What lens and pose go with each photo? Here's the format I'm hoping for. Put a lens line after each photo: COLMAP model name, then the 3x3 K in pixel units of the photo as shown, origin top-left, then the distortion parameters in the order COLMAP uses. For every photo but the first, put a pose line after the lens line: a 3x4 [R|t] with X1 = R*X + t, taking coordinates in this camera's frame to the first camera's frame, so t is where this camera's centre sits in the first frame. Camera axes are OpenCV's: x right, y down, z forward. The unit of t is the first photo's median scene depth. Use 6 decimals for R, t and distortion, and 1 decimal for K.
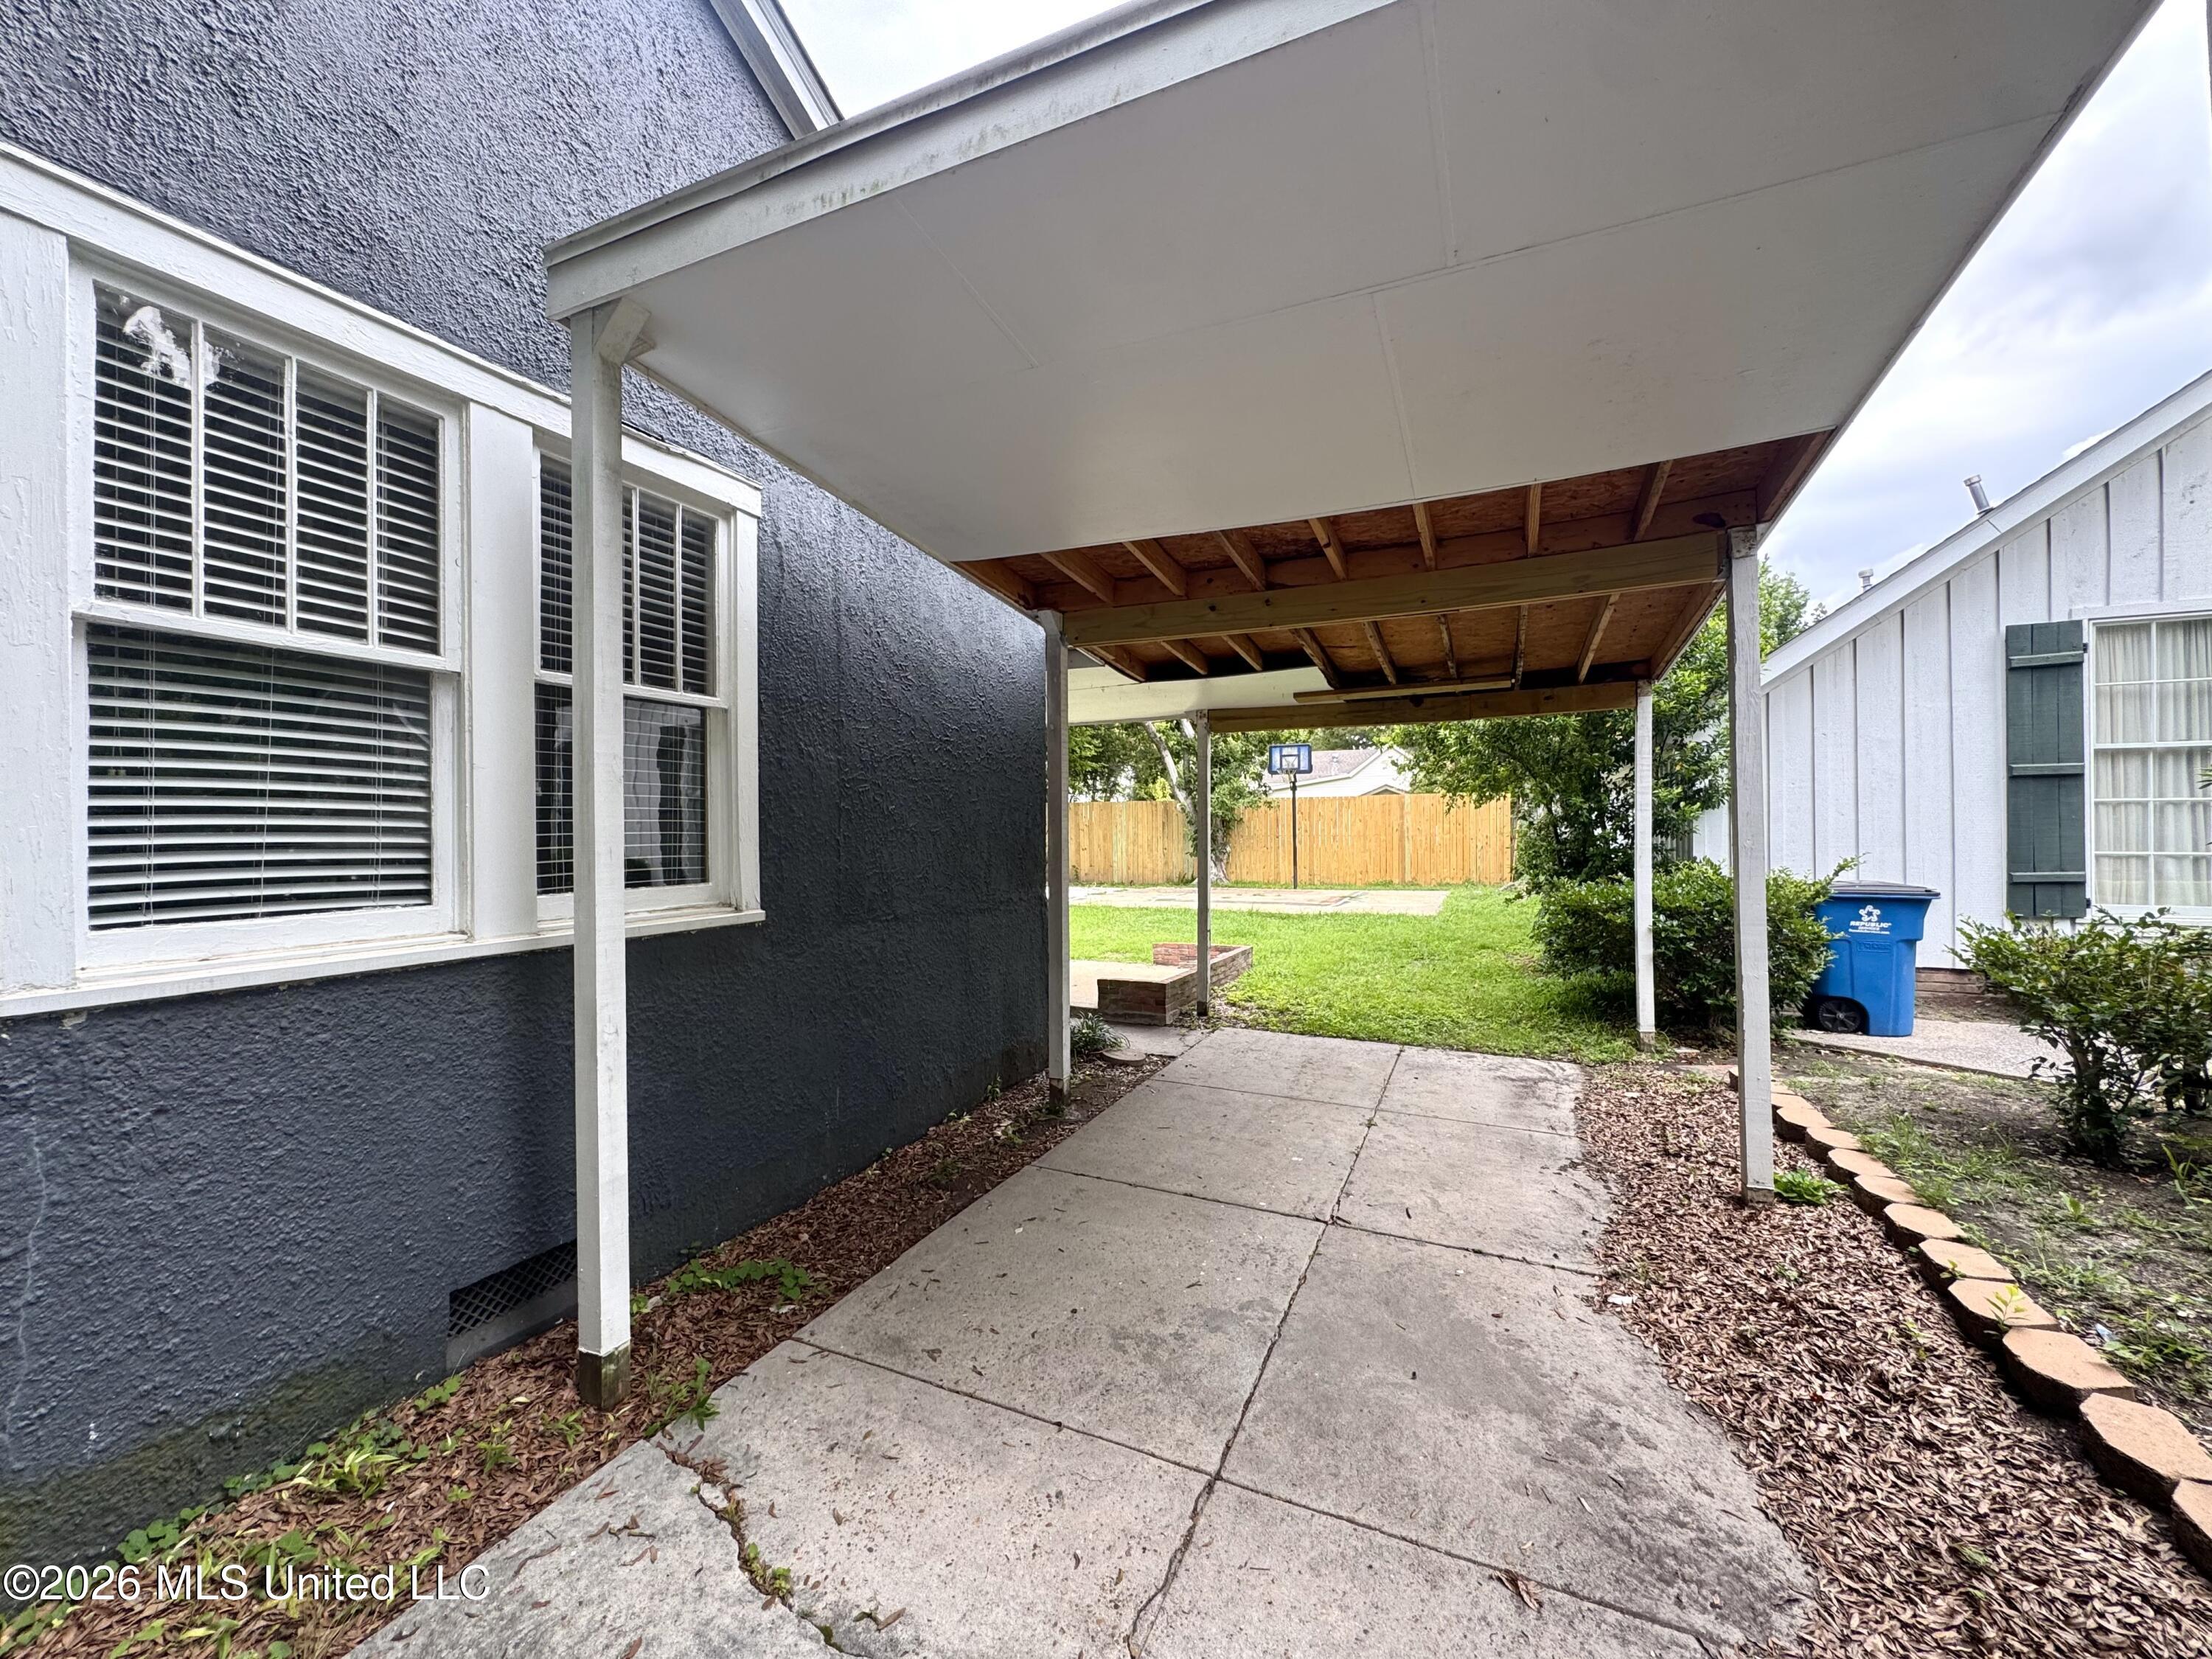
lens RADIAL K [[881.0, 0, 1106.0], [0, 881.0, 829.5], [0, 0, 1]] dist [-0.005648, -0.000122]
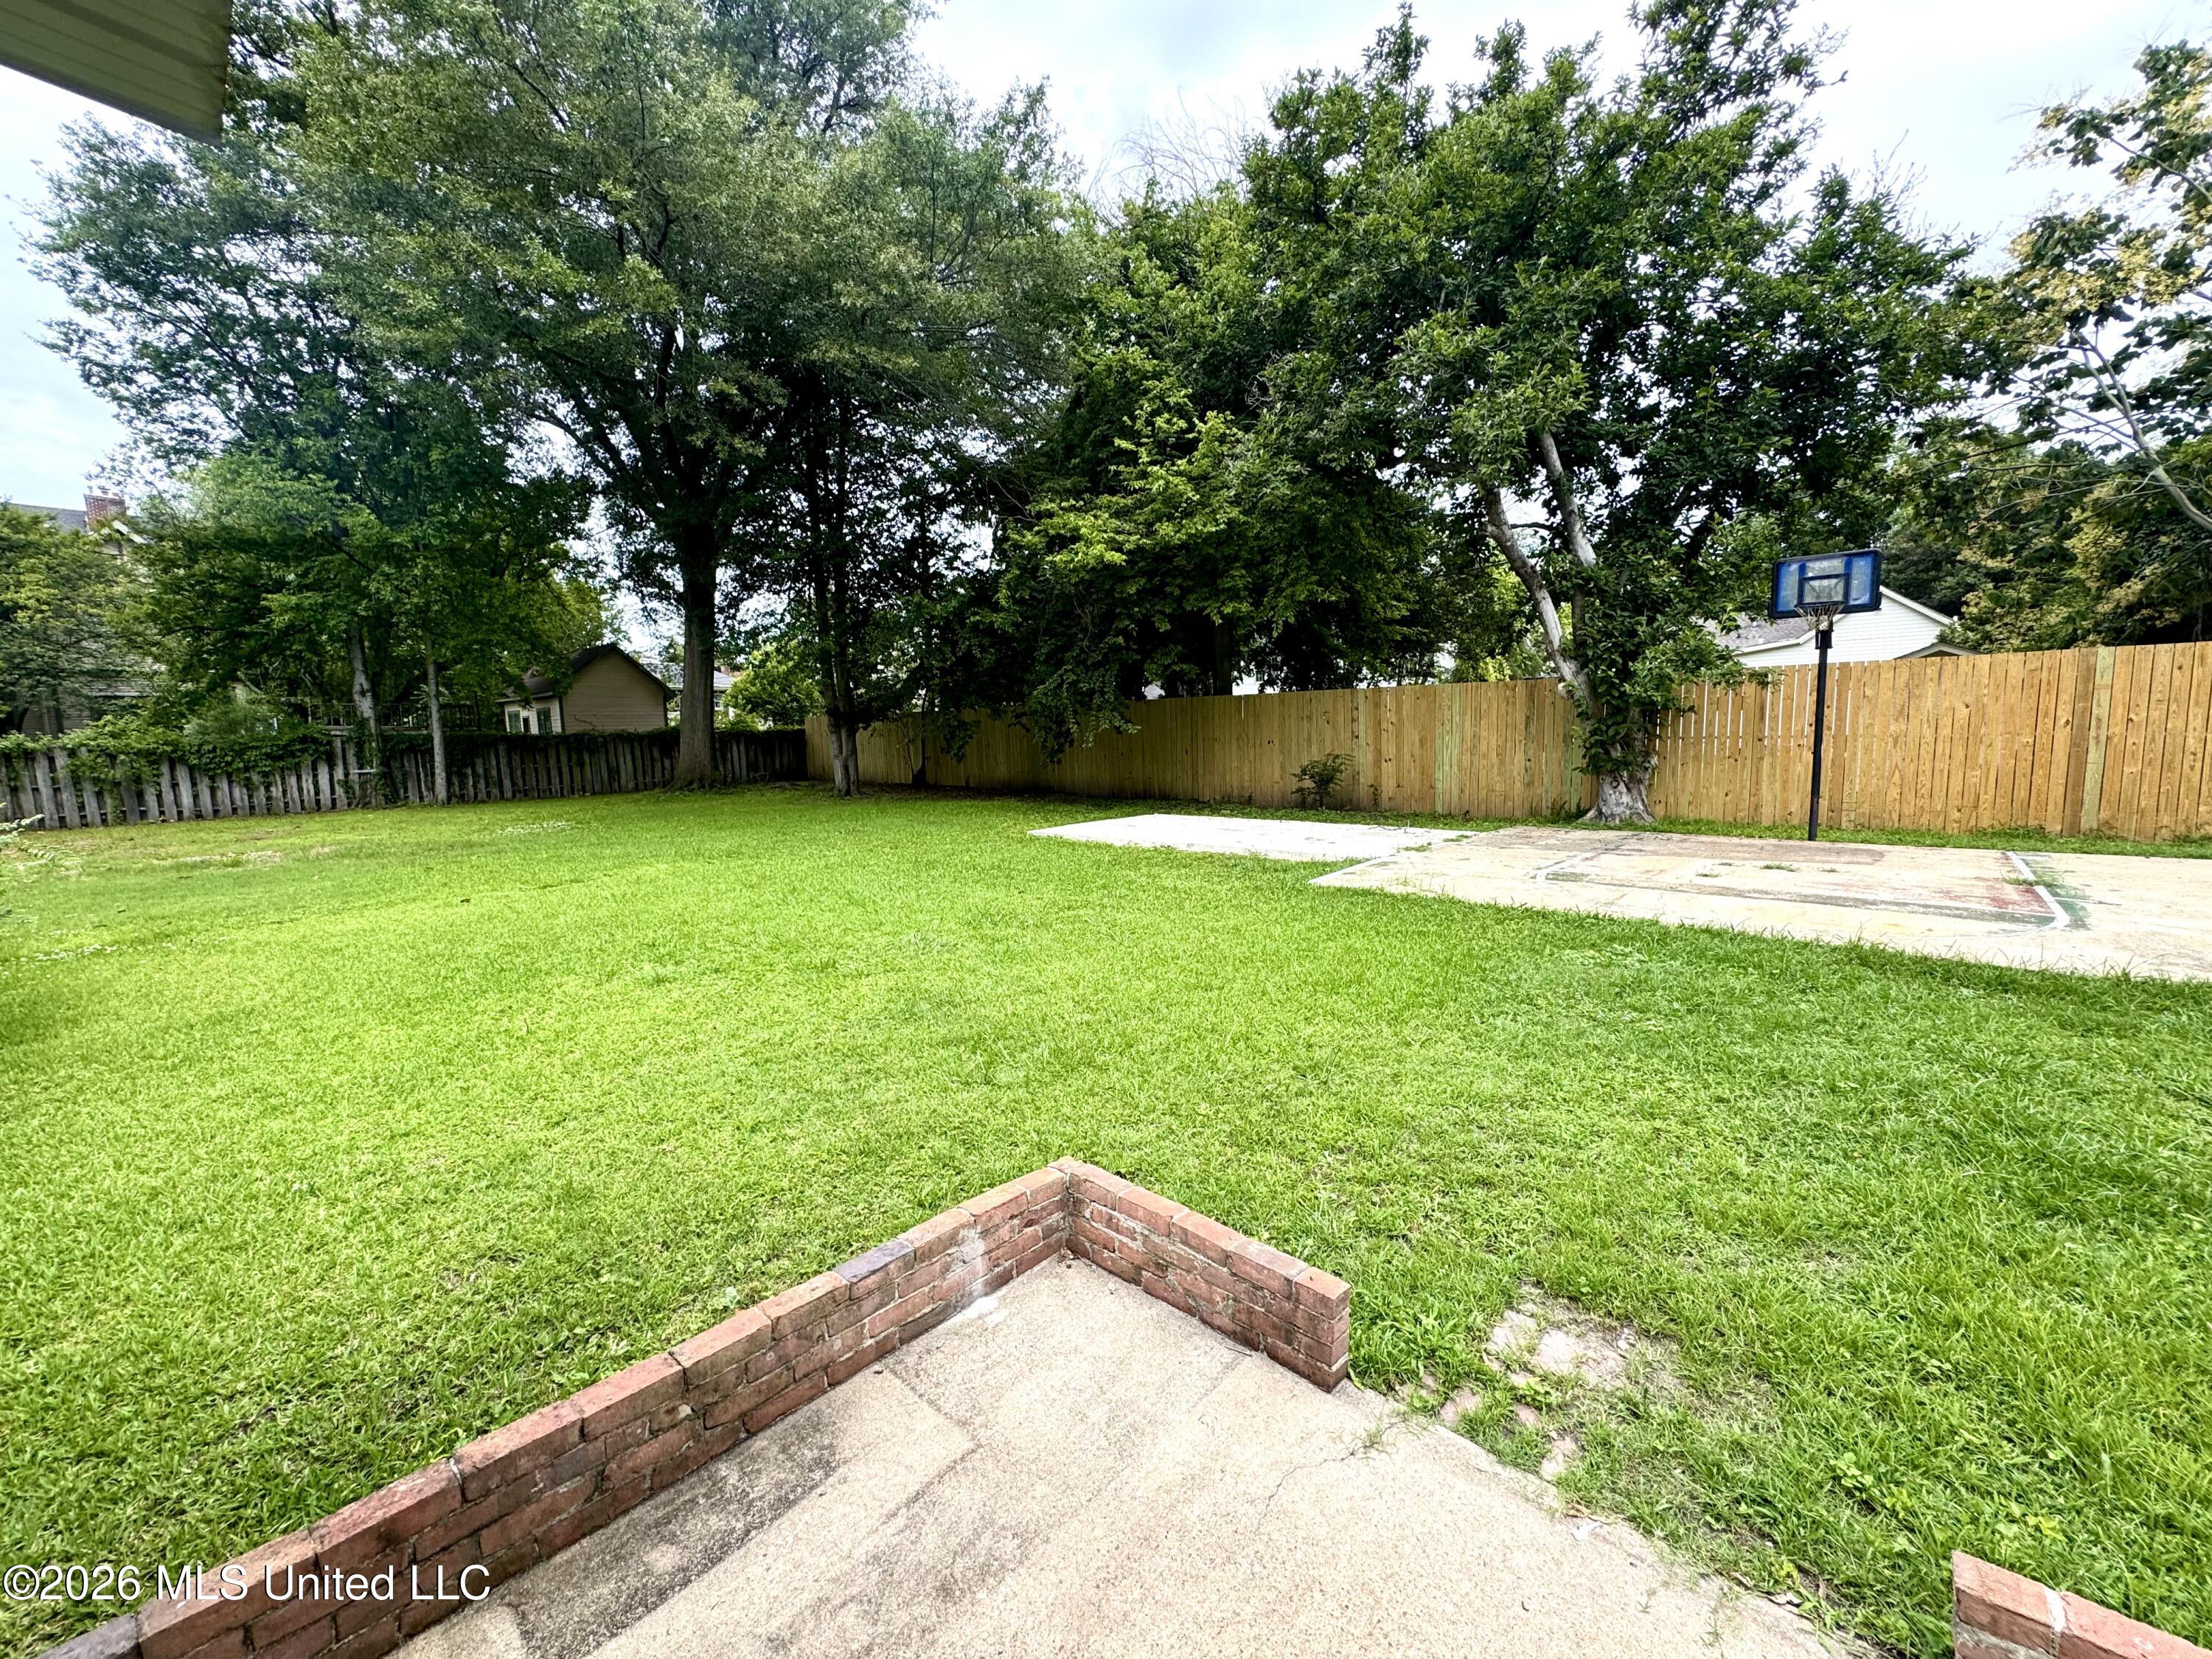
lens RADIAL K [[881.0, 0, 1106.0], [0, 881.0, 829.5], [0, 0, 1]] dist [-0.005648, -0.000122]
pose [[0.944663, 0.011926, -0.327827, -0.009091], [0.027590, 0.992910, 0.115624, -0.009298], [0.326881, -0.118271, 0.937636, 0.346474]]
